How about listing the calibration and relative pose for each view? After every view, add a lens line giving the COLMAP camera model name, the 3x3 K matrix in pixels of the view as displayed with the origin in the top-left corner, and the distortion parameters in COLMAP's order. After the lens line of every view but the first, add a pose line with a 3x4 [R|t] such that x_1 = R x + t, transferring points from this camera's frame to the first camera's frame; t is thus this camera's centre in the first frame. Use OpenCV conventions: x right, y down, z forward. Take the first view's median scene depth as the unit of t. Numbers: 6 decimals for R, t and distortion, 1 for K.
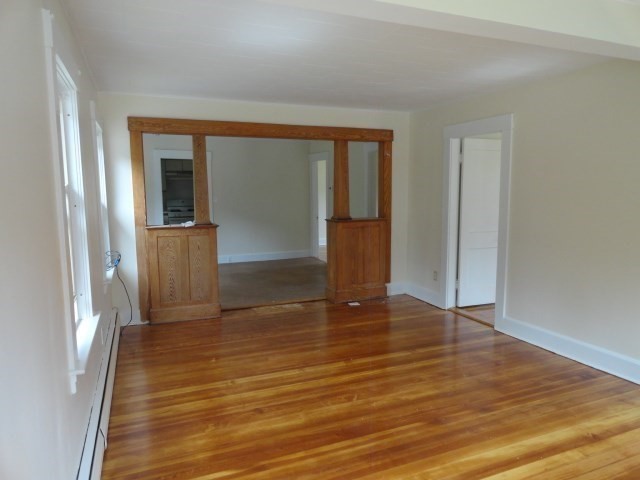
lens RADIAL K [[452.2, 0, 320.0], [0, 452.2, 240.0], [0, 0, 1]] dist [-0.008745, 0.000538]
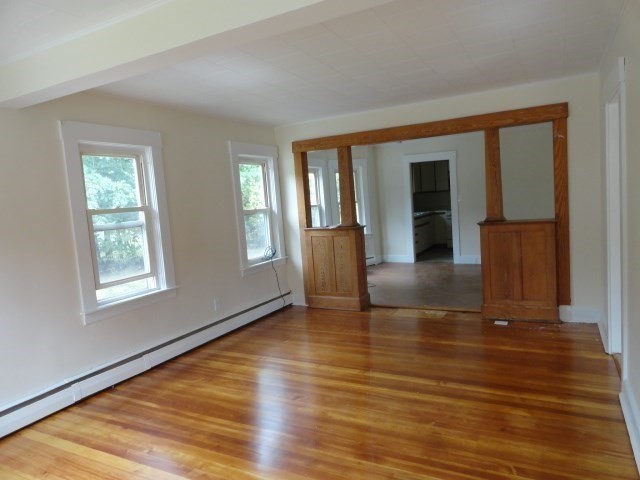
lens RADIAL K [[452.2, 0, 320.0], [0, 452.2, 240.0], [0, 0, 1]] dist [-0.008745, 0.000538]
pose [[0.617850, 0.036165, -0.785464, 0.597402], [-0.023262, 0.999345, 0.027715, -0.031085], [0.785952, 0.001148, 0.618287, 0.254122]]
